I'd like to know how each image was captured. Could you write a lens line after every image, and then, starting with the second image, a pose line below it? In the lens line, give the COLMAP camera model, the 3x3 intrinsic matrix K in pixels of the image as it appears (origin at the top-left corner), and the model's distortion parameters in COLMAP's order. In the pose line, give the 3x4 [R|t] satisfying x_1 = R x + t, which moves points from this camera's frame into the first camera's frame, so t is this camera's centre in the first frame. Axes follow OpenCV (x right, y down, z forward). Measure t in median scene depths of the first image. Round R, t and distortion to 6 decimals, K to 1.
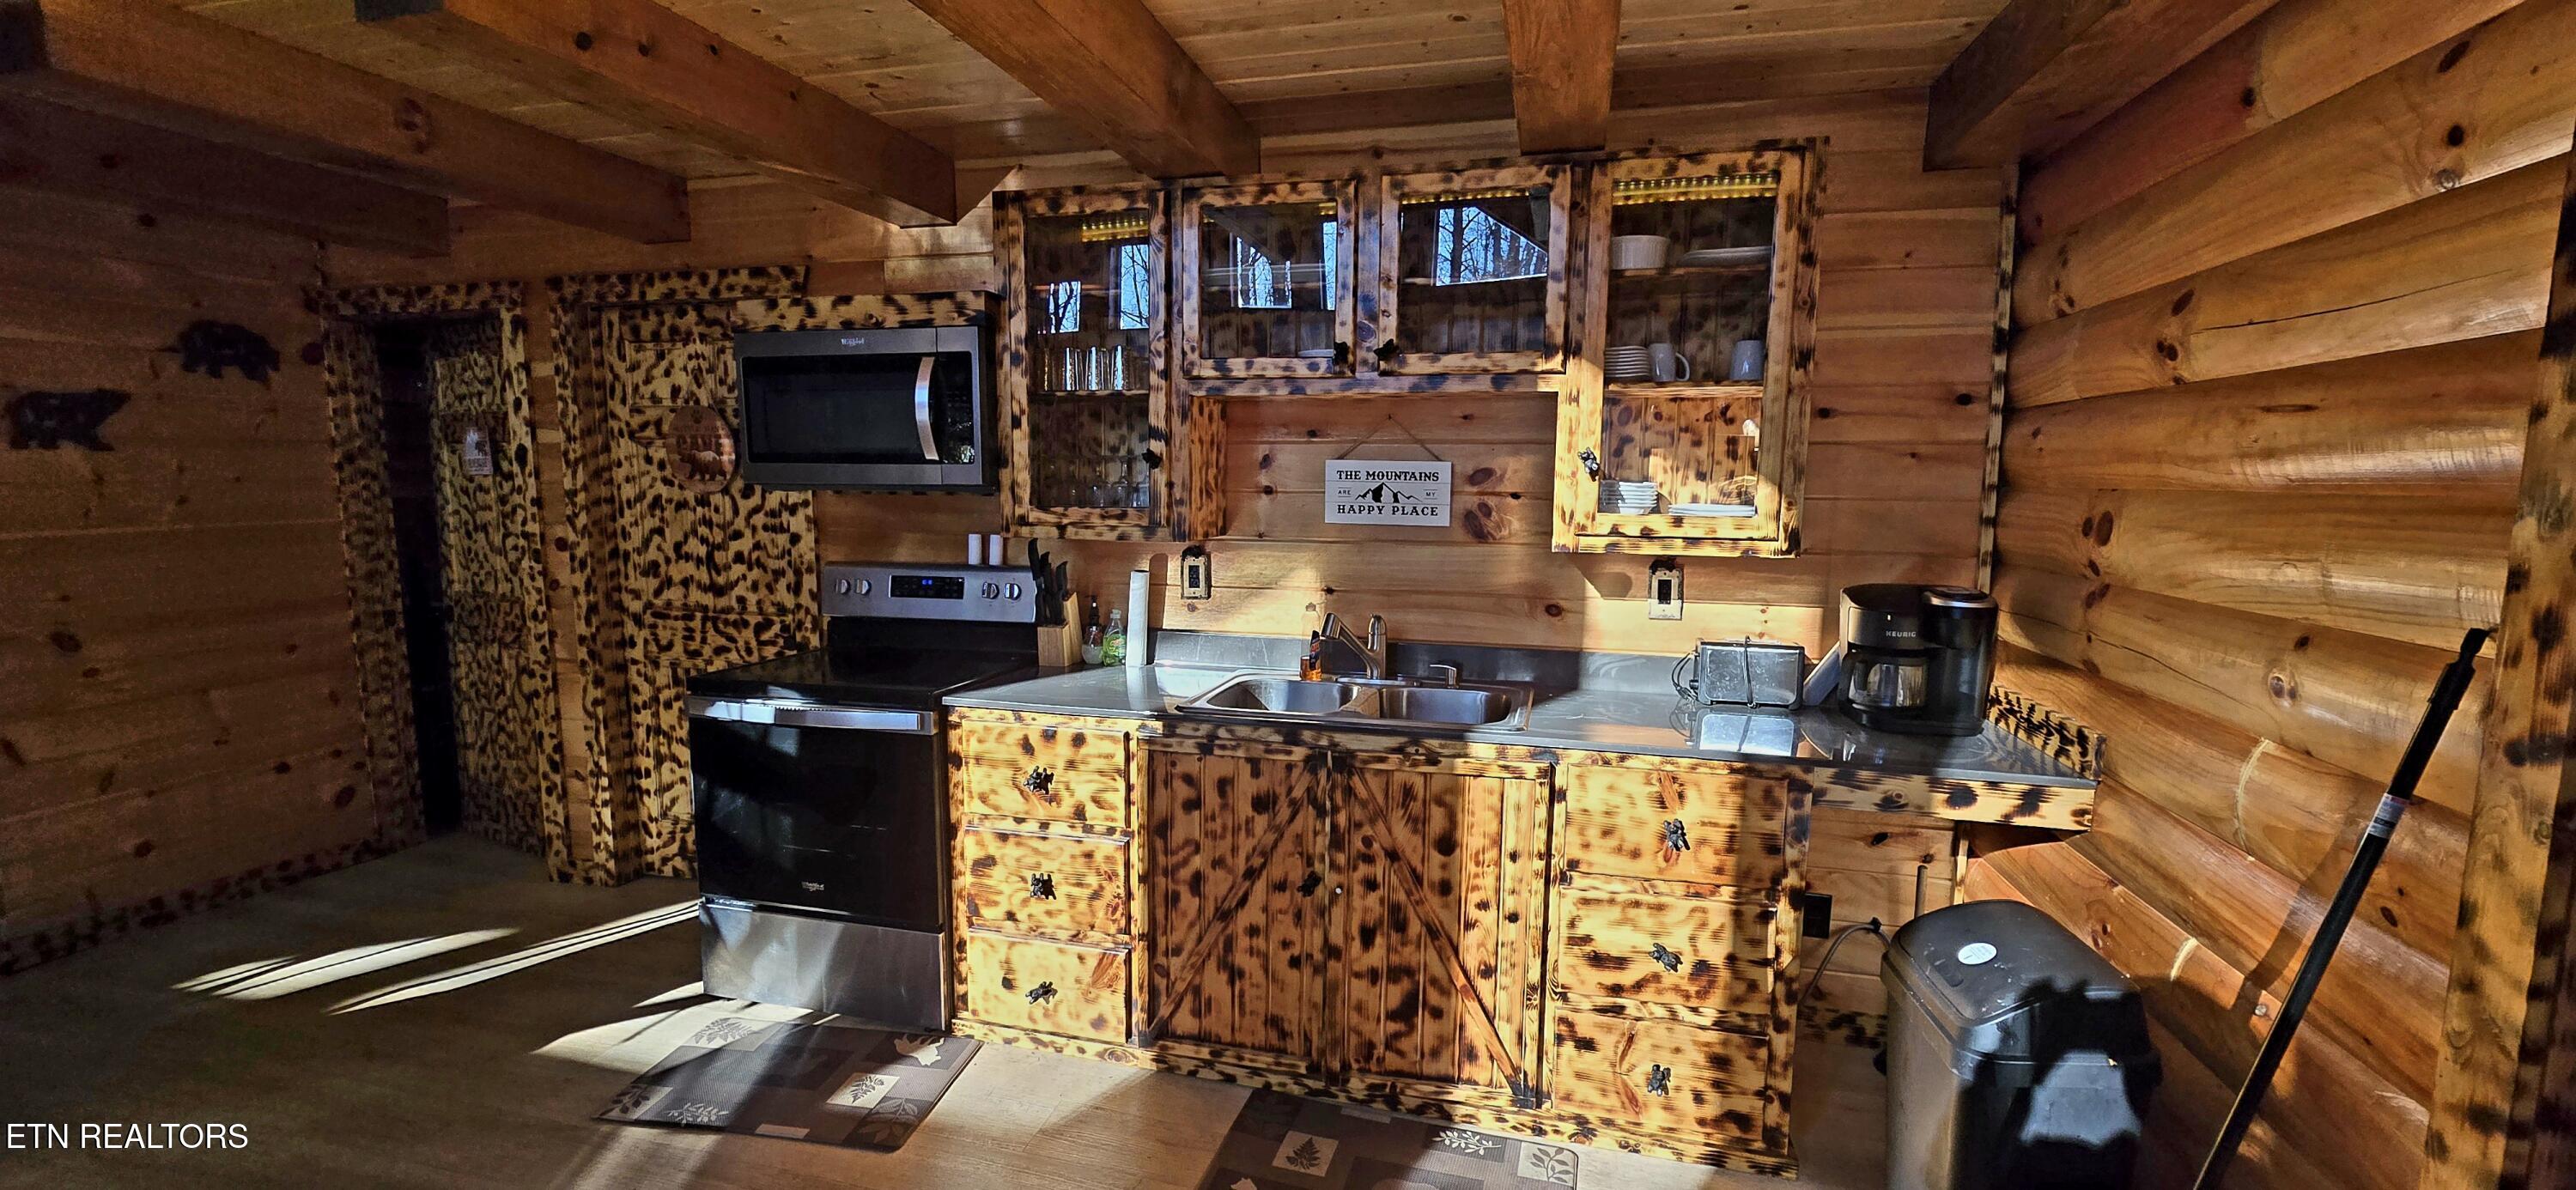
lens RADIAL K [[1048.9, 0, 1294.9], [0, 1048.9, 603.3], [0, 0, 1]] dist [-0.003133, -0.000313]
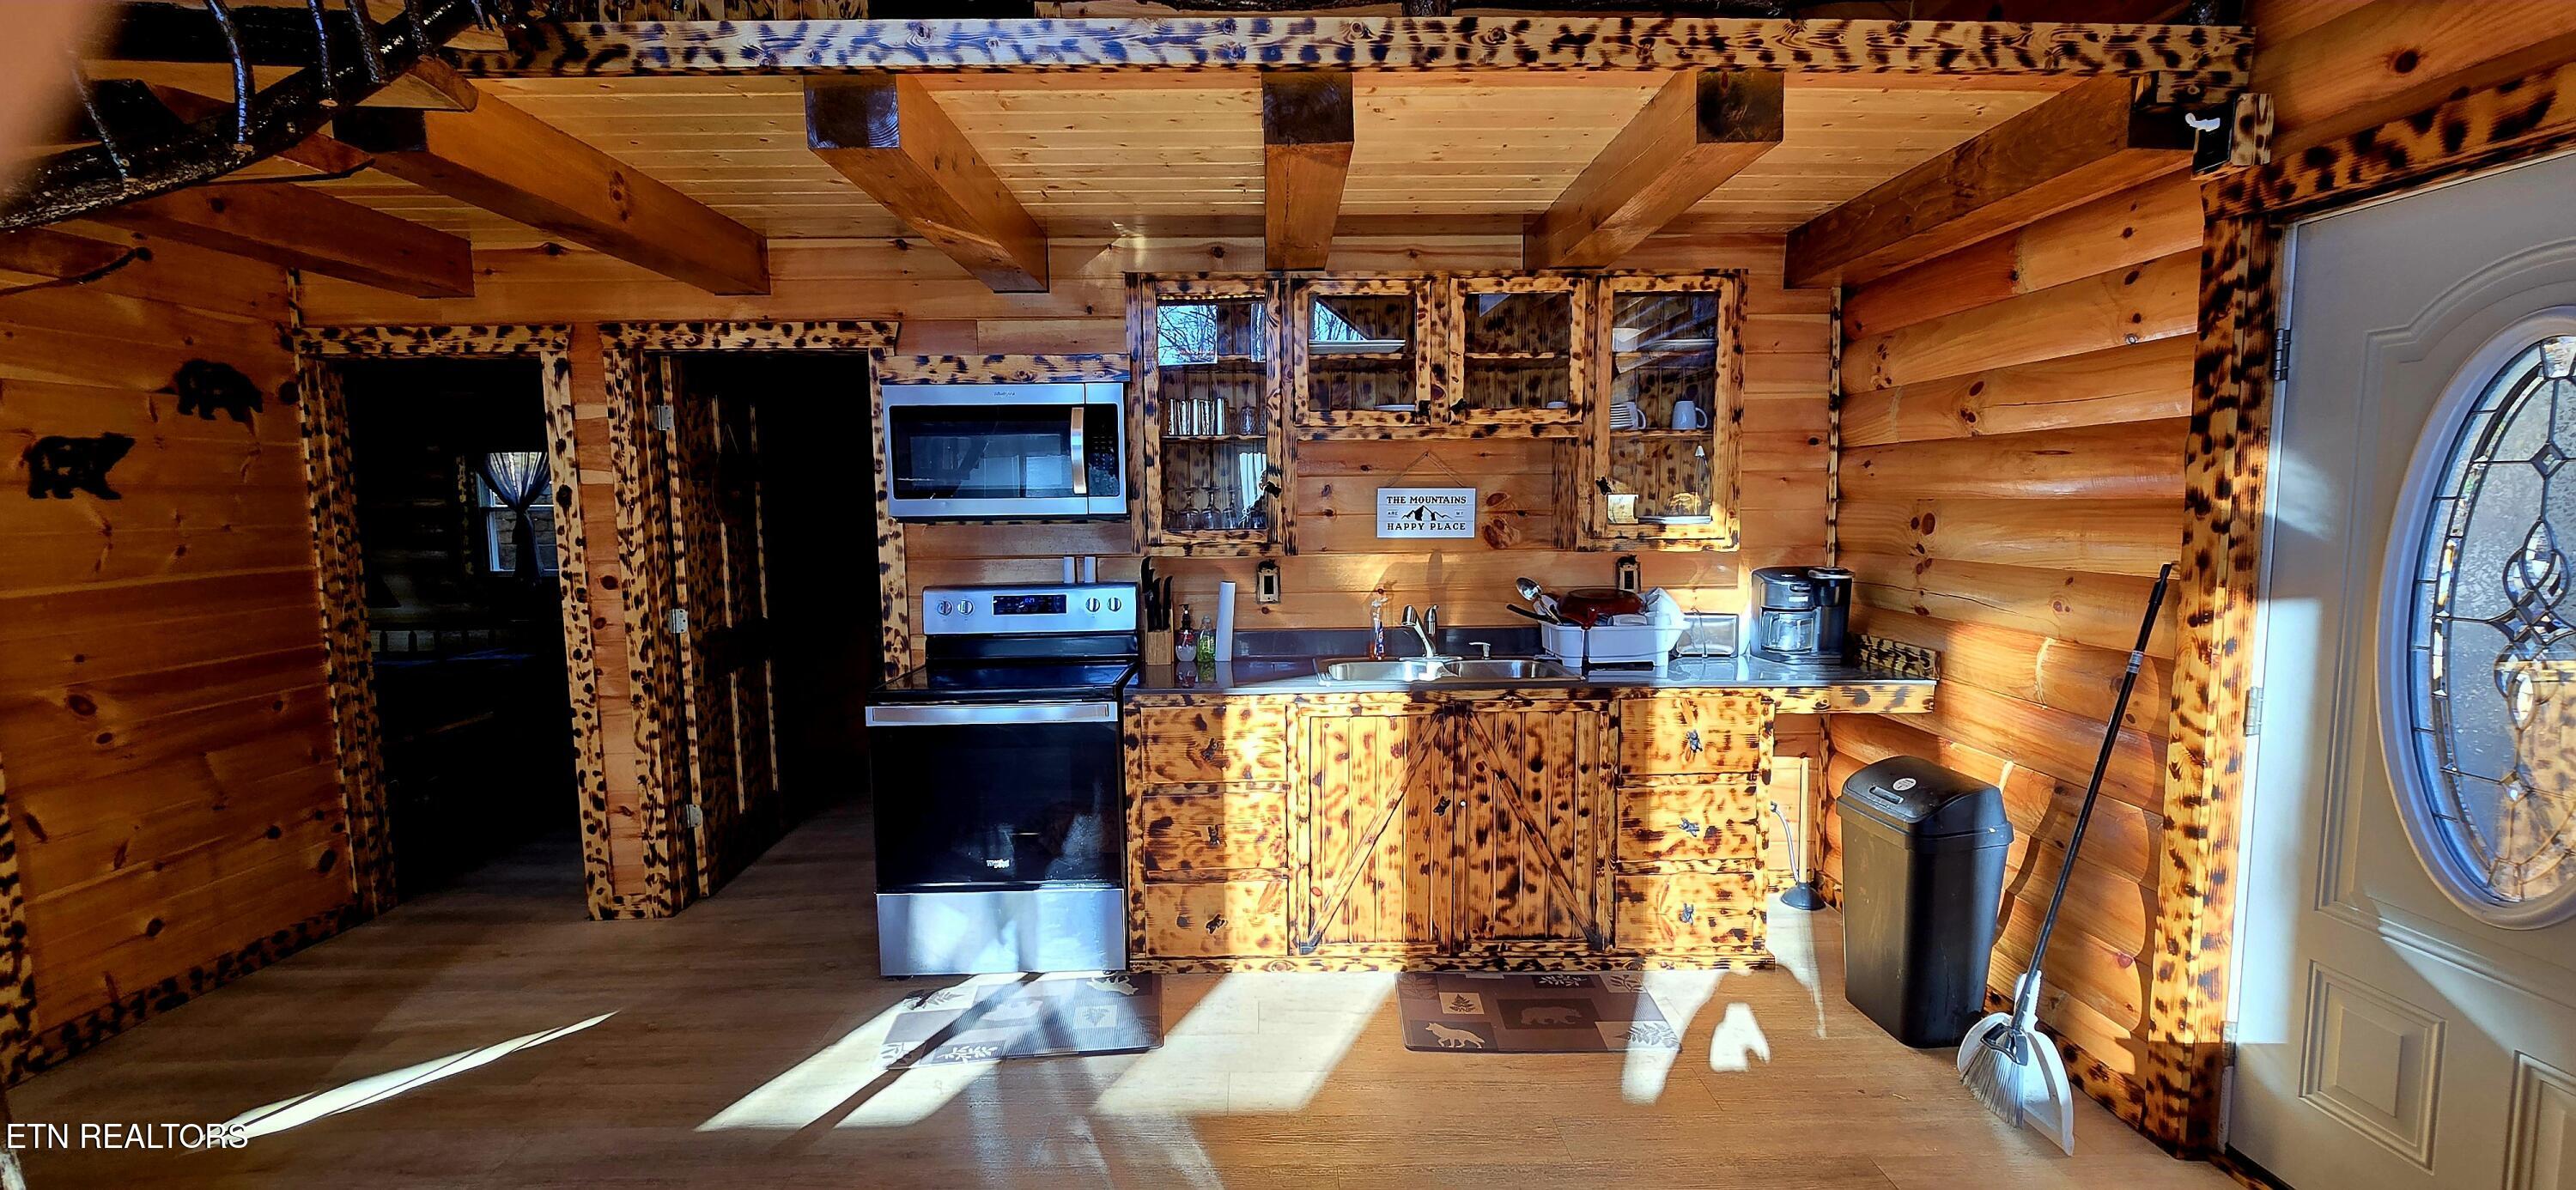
lens RADIAL K [[1048.9, 0, 1296.1], [0, 1048.9, 604.2], [0, 0, 1]] dist [-0.003133, -0.000313]
pose [[0.961450, -0.045482, 0.271192, -0.459930], [0.051718, 0.998535, -0.015889, 0.020829], [-0.270072, 0.029302, 0.962394, -0.217022]]
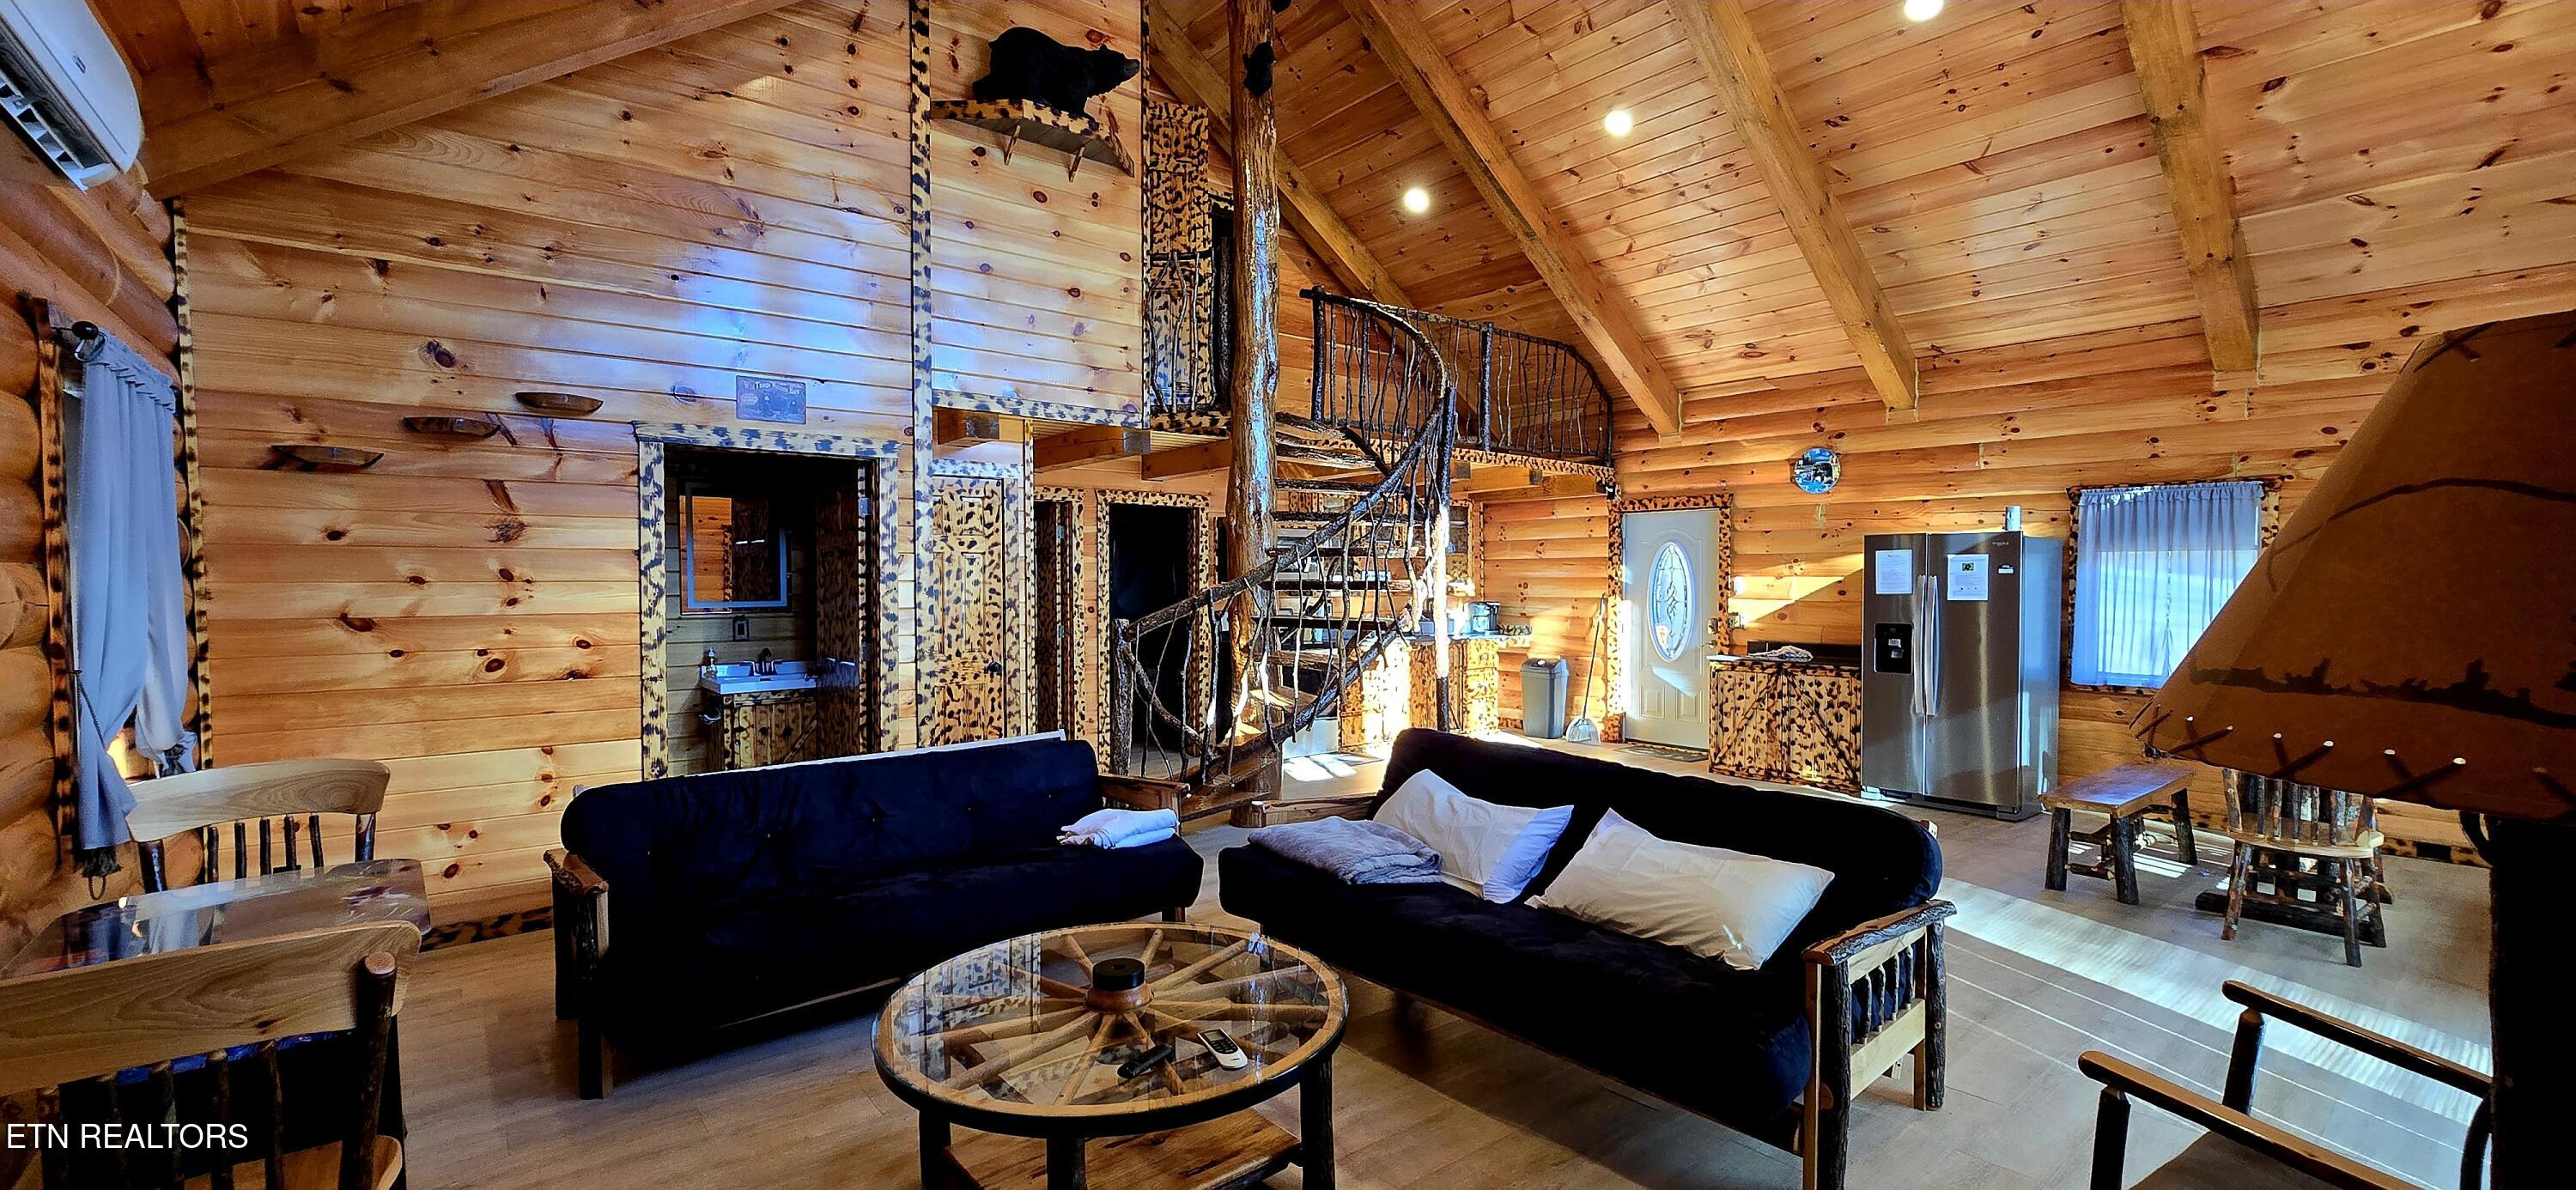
lens RADIAL K [[1048.9, 0, 1299.4], [0, 1048.9, 607.0], [0, 0, 1]] dist [-0.003133, -0.000313]
pose [[0.593659, -0.025277, 0.804319, -2.973157], [0.104610, 0.993449, -0.045991, 0.111254], [-0.797888, 0.111443, 0.592415, -0.835326]]
